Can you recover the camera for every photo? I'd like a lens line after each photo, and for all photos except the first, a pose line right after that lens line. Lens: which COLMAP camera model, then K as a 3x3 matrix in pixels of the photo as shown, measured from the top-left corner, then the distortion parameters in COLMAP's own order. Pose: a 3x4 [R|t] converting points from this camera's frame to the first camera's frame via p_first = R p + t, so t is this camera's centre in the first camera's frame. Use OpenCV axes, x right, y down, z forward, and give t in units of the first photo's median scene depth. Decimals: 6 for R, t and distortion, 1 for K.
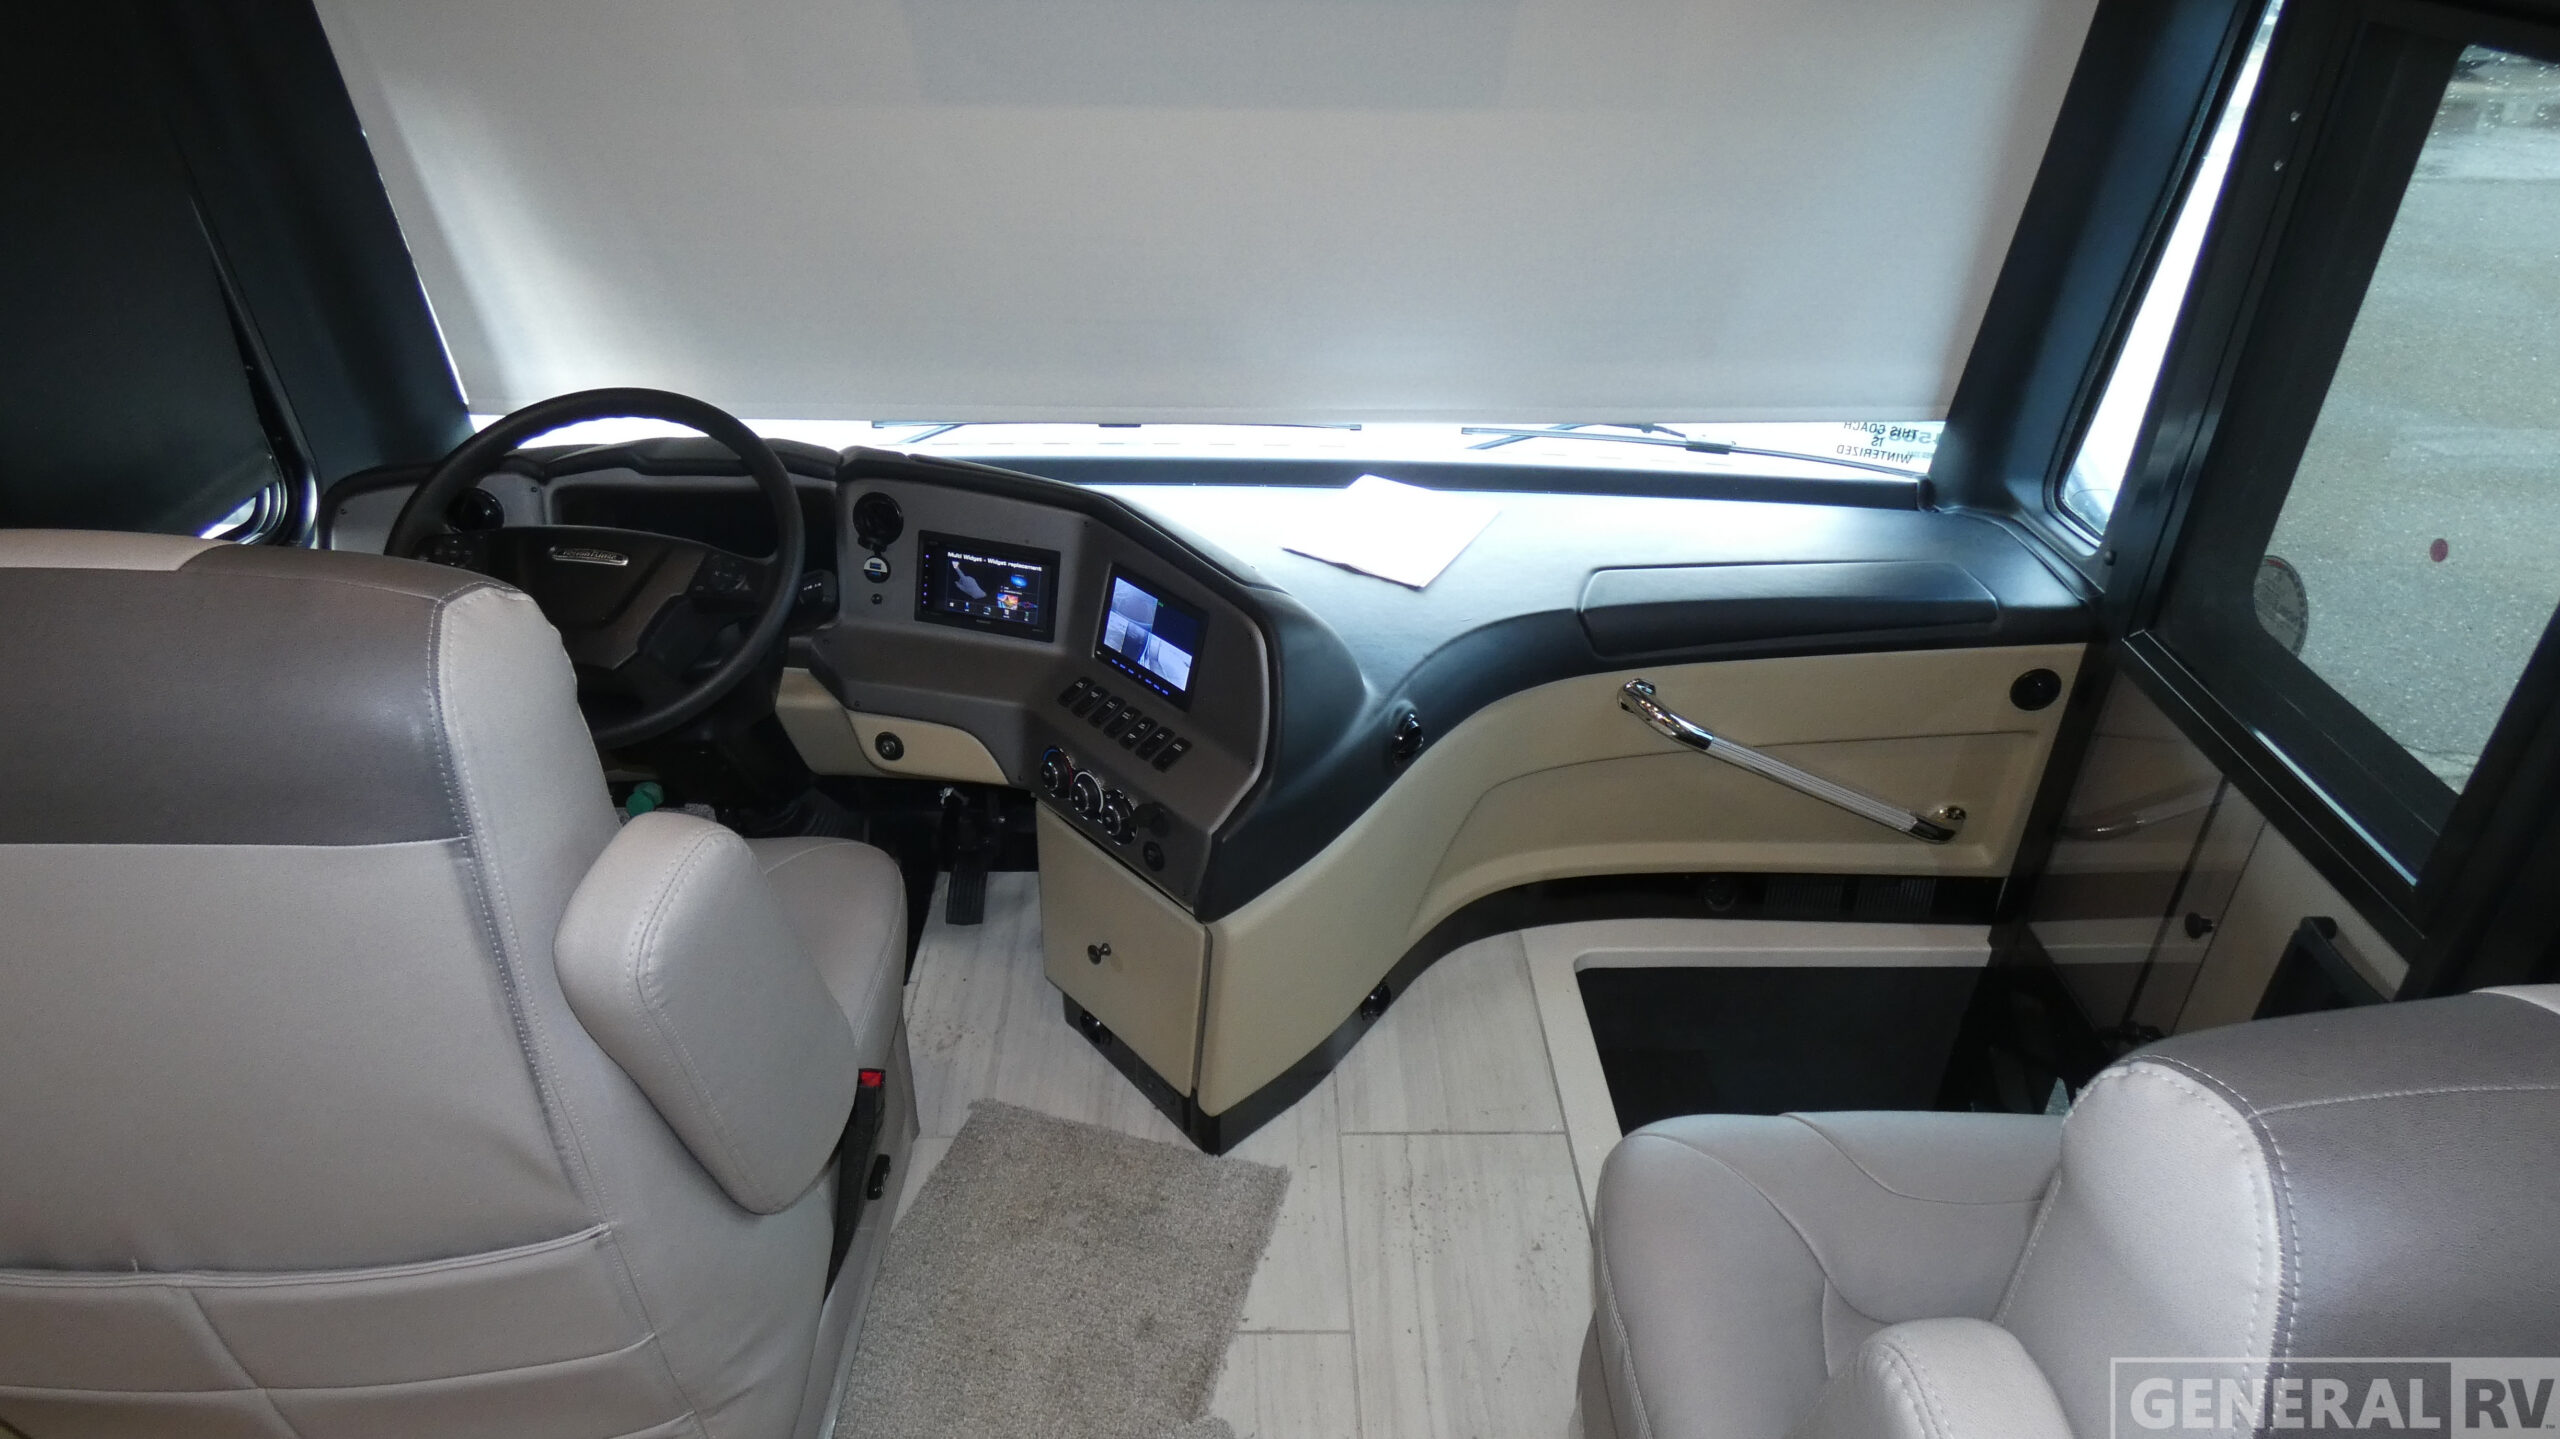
lens RADIAL K [[1531.8, 0, 1280.0], [0, 1531.8, 719.5], [0, 0, 1]] dist [-0.004511, -0.005470]
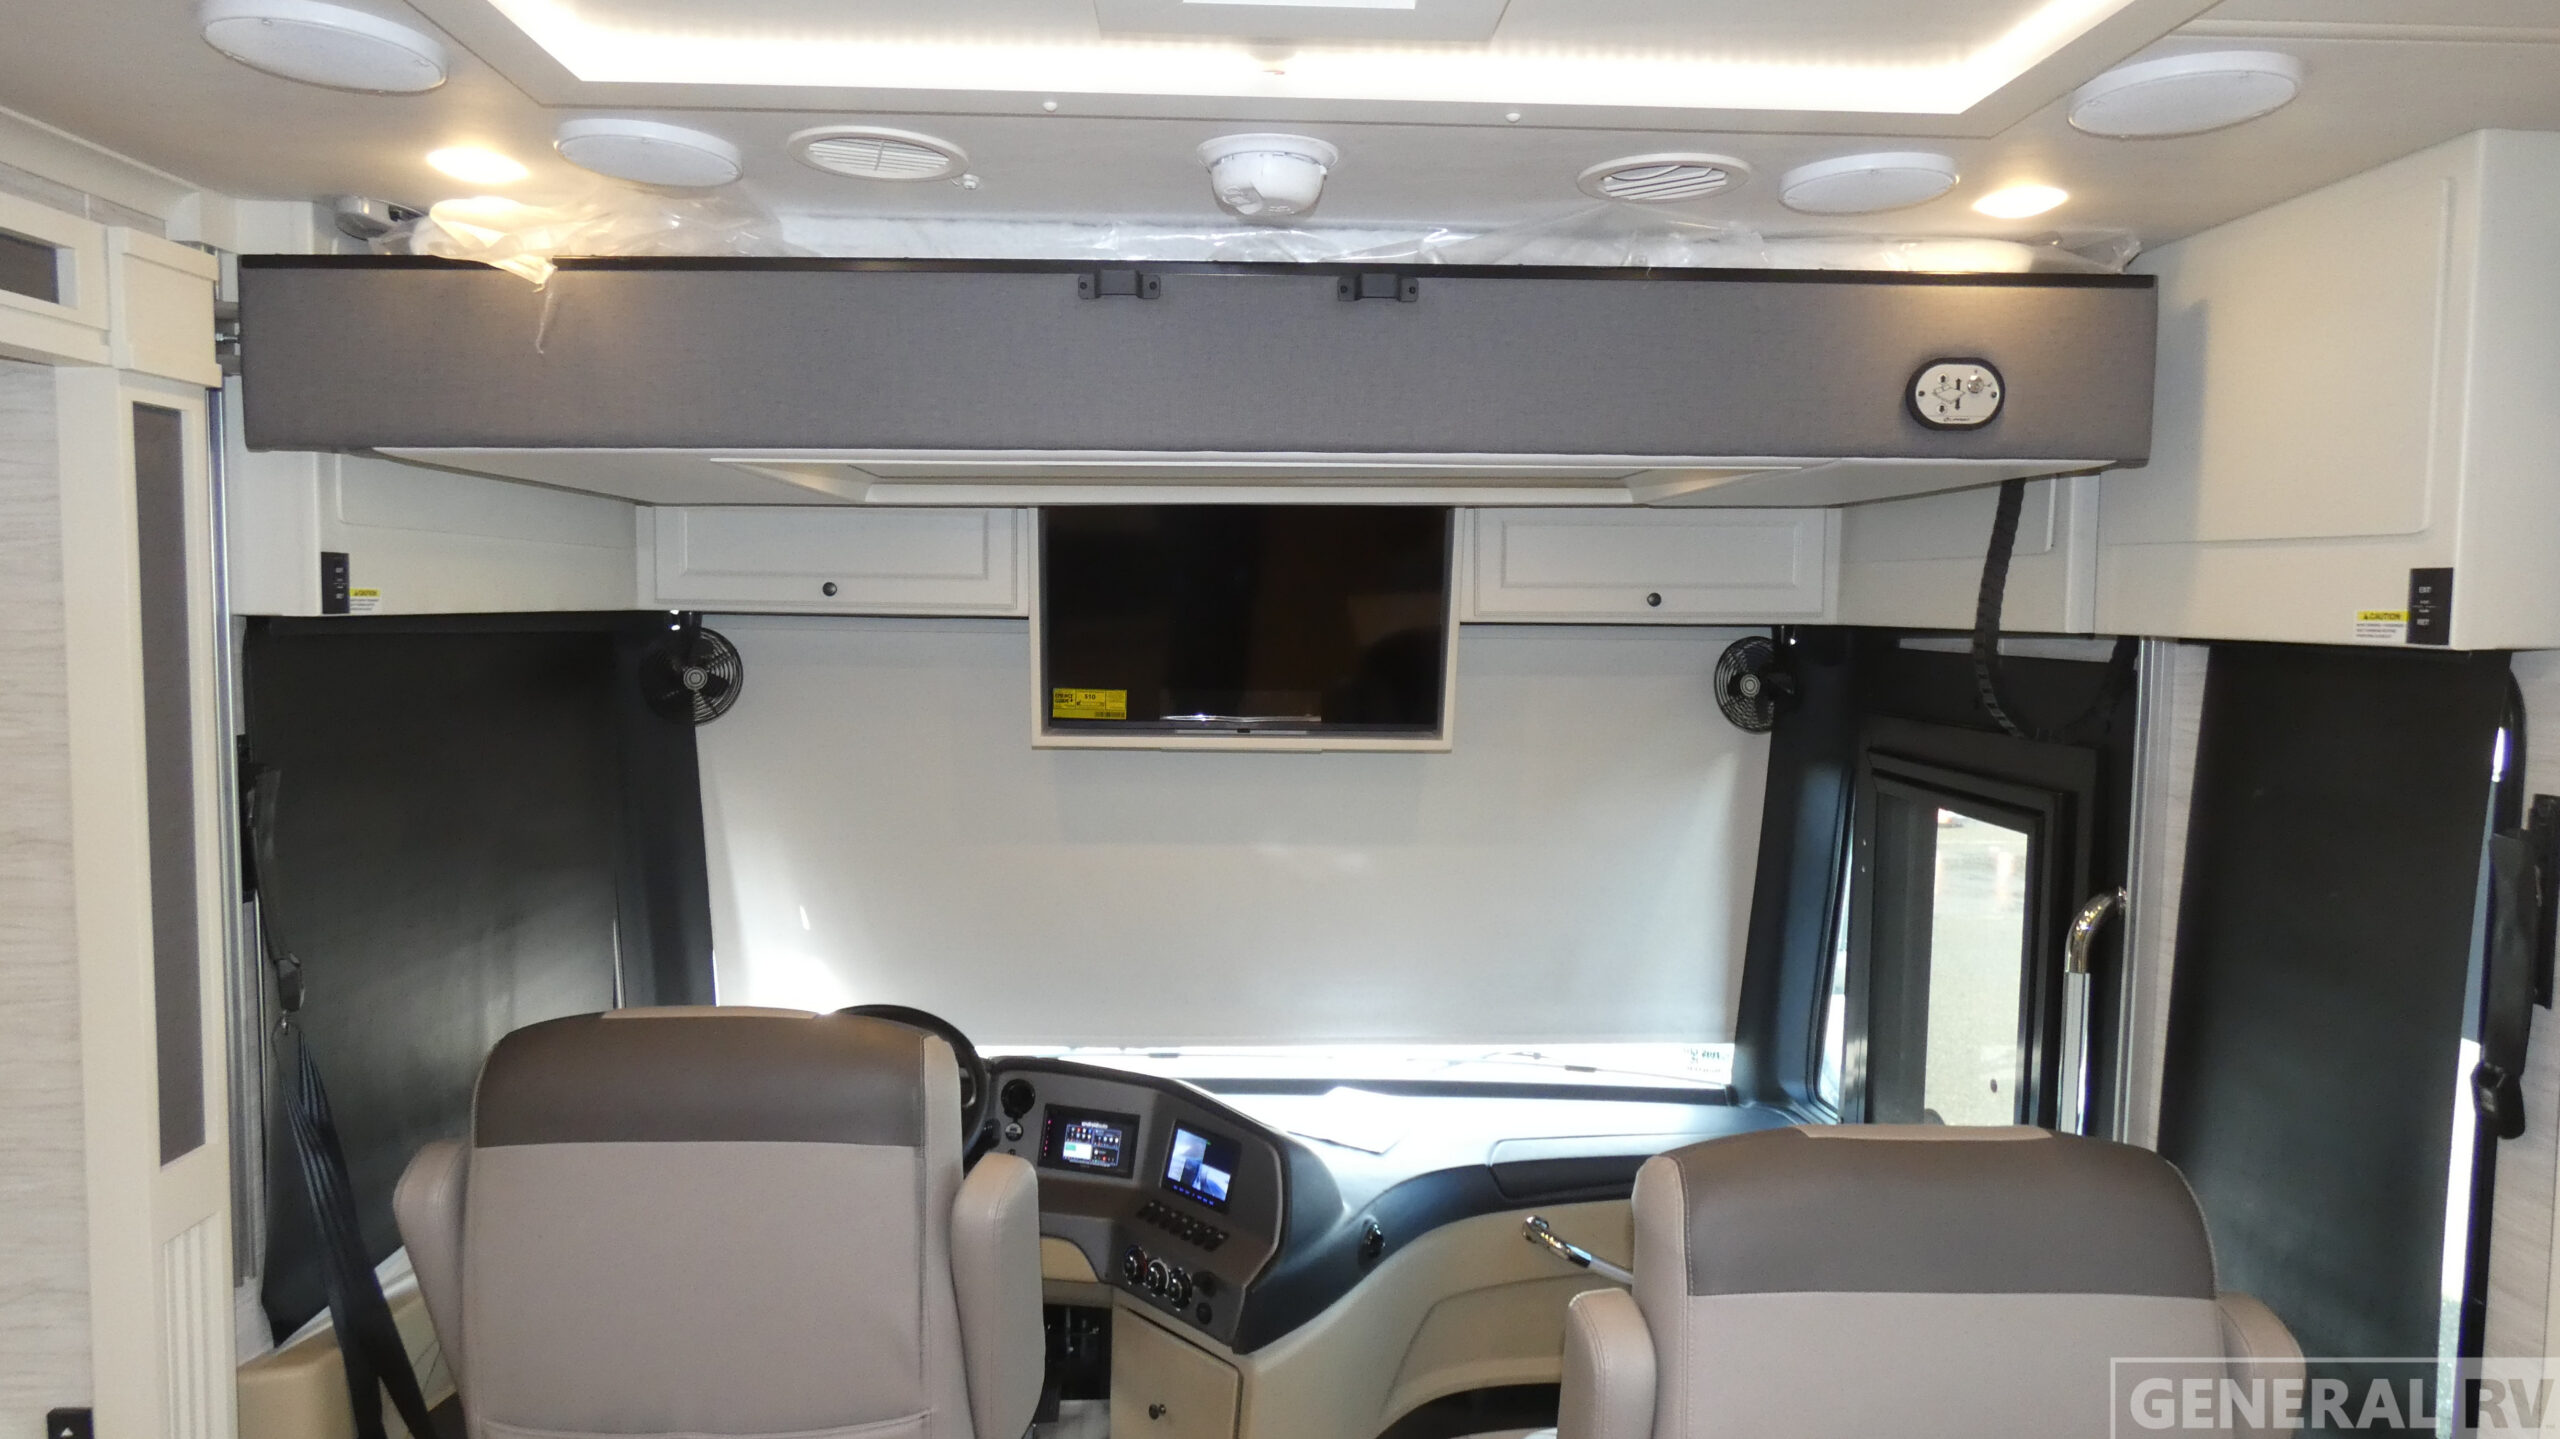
lens RADIAL K [[1531.8, 0, 1280.0], [0, 1531.8, 719.5], [0, 0, 1]] dist [-0.004511, -0.005470]
pose [[0.999726, -0.002368, 0.023296, -0.038067], [0.012827, 0.887705, -0.460234, 0.234320], [-0.019590, 0.460407, 0.887492, -0.511641]]
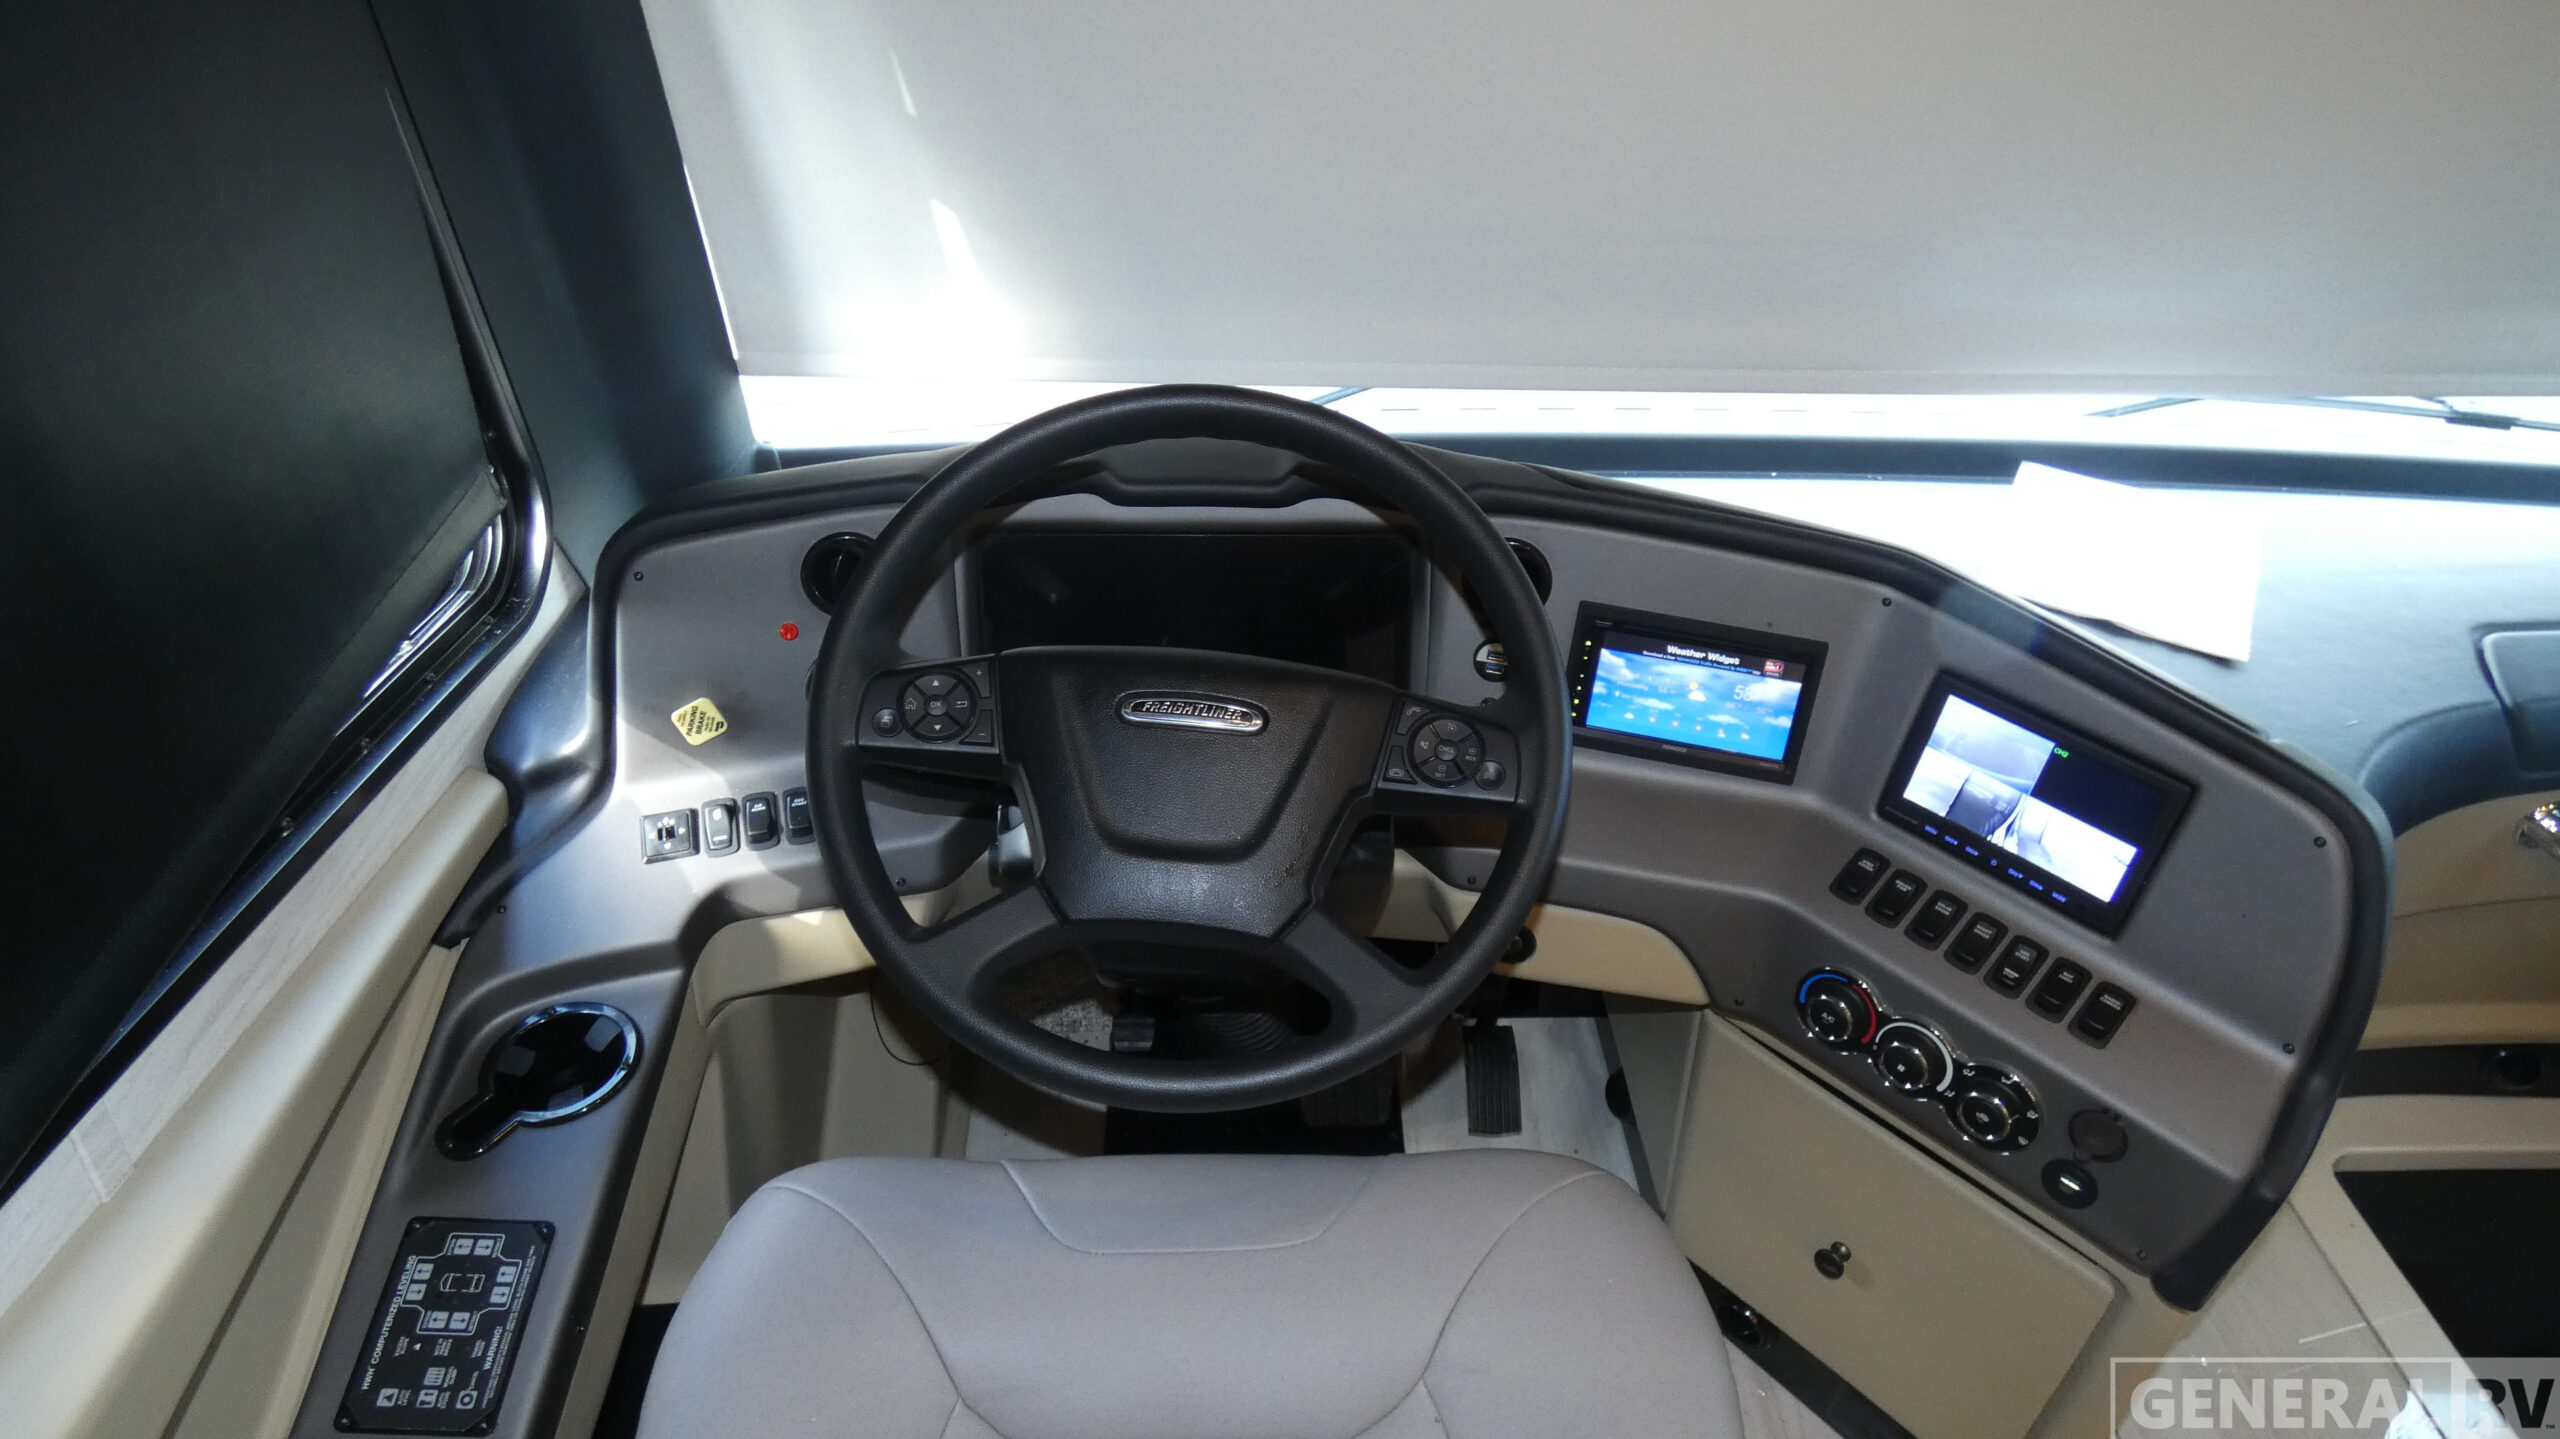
lens RADIAL K [[1531.8, 0, 1280.0], [0, 1531.8, 719.5], [0, 0, 1]] dist [-0.004511, -0.005470]
pose [[0.999743, 0.000118, 0.022690, -0.364686], [-0.002196, 0.995795, 0.091584, -0.131252], [-0.022584, -0.091611, 0.995539, 0.384596]]
